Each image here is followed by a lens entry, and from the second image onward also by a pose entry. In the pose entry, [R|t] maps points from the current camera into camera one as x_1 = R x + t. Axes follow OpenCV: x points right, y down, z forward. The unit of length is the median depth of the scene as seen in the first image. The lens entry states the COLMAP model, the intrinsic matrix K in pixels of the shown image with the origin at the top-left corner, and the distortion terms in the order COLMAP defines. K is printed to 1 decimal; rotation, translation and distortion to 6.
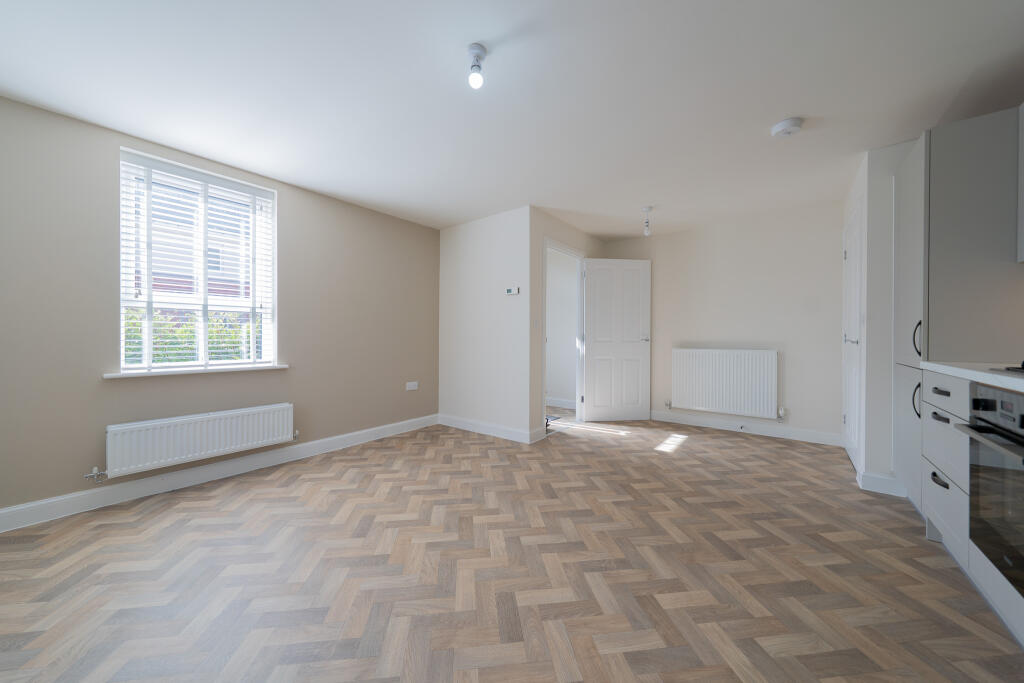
lens RADIAL K [[356.7, 0, 510.3], [0, 356.7, 332.9], [0, 0, 1]] dist [-0.000423, -0.000027]
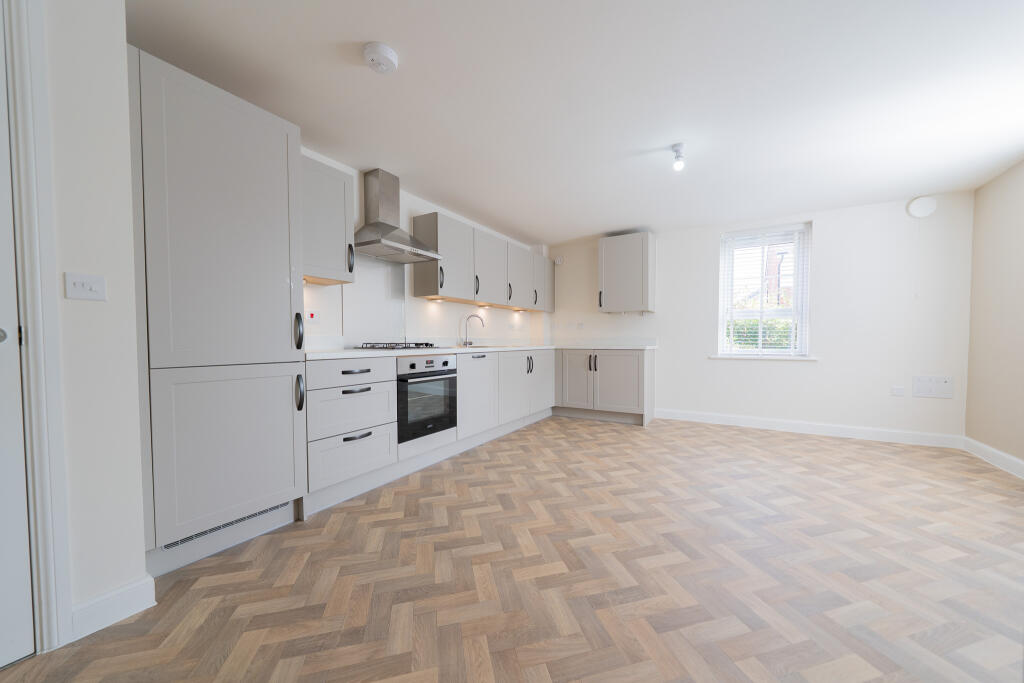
lens RADIAL K [[366.0, 0, 538.6], [0, 366.0, 346.5], [0, 0, 1]] dist [0.005307, -0.000319]
pose [[-0.985880, 0.002111, -0.167437, 0.744673], [0.000707, 0.999964, 0.008443, 0.057131], [0.167449, 0.008205, -0.985847, 2.436862]]
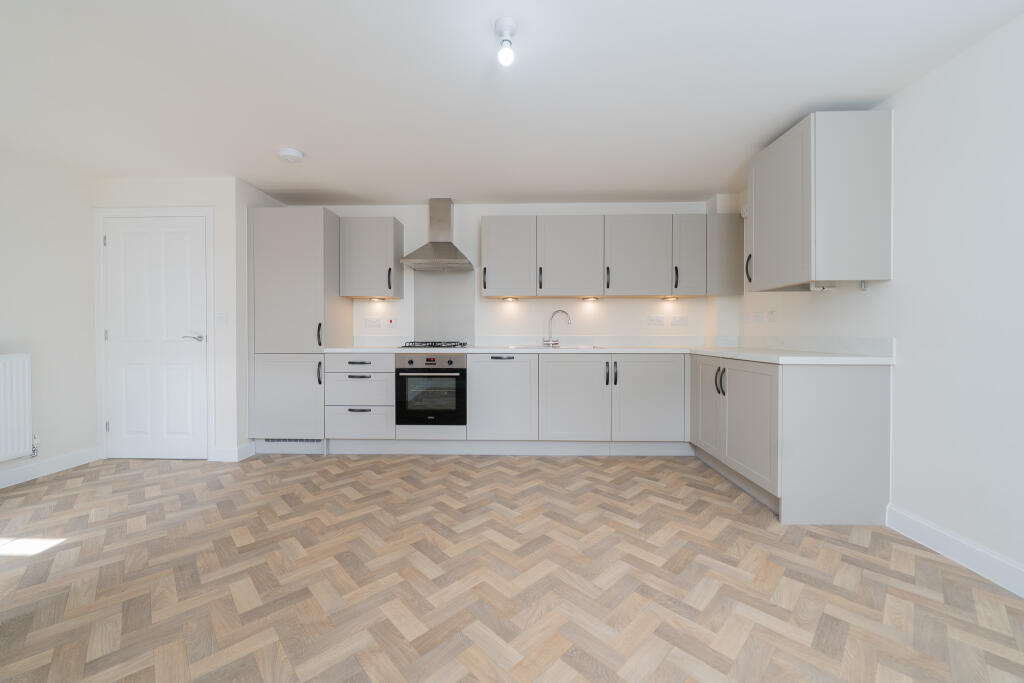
lens RADIAL K [[394.3, 0, 513.4], [0, 394.3, 337.9], [0, 0, 1]] dist [0.001098, -0.000173]
pose [[-0.605285, -0.011354, 0.795928, -0.899262], [-0.009031, 0.999932, 0.007396, 0.011496], [-0.795958, -0.002711, -0.605346, 1.574919]]
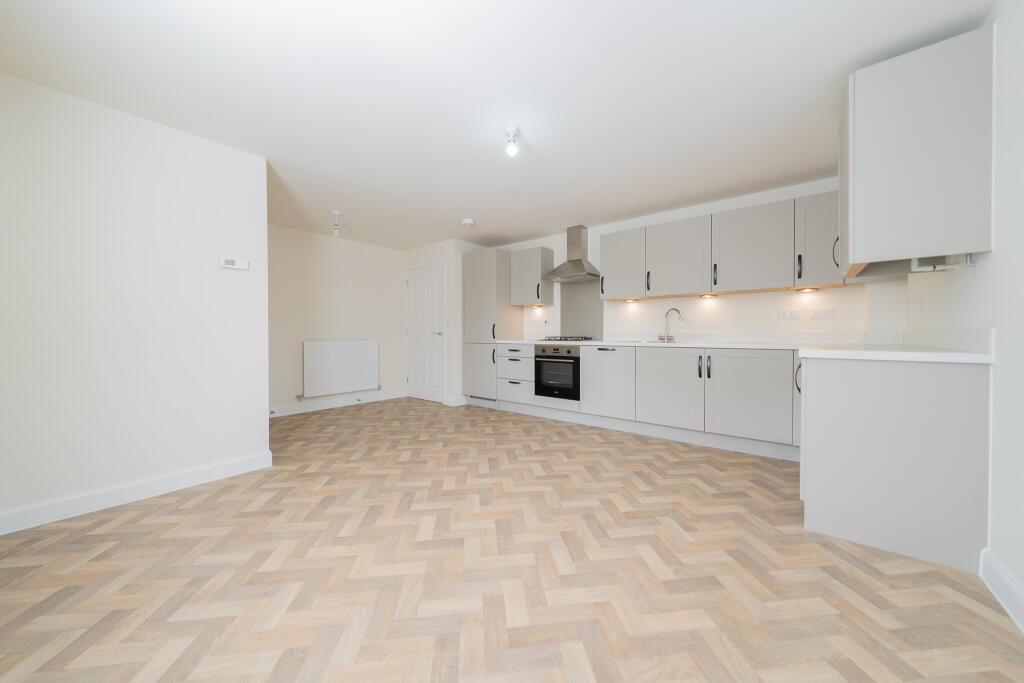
lens RADIAL K [[356.7, 0, 512.8], [0, 356.7, 339.0], [0, 0, 1]] dist [-0.000423, -0.000027]
pose [[0.007641, -0.016233, 0.999839, -1.506471], [-0.008082, 0.999835, 0.016295, 0.031740], [-0.999938, -0.008205, 0.007509, 0.972878]]
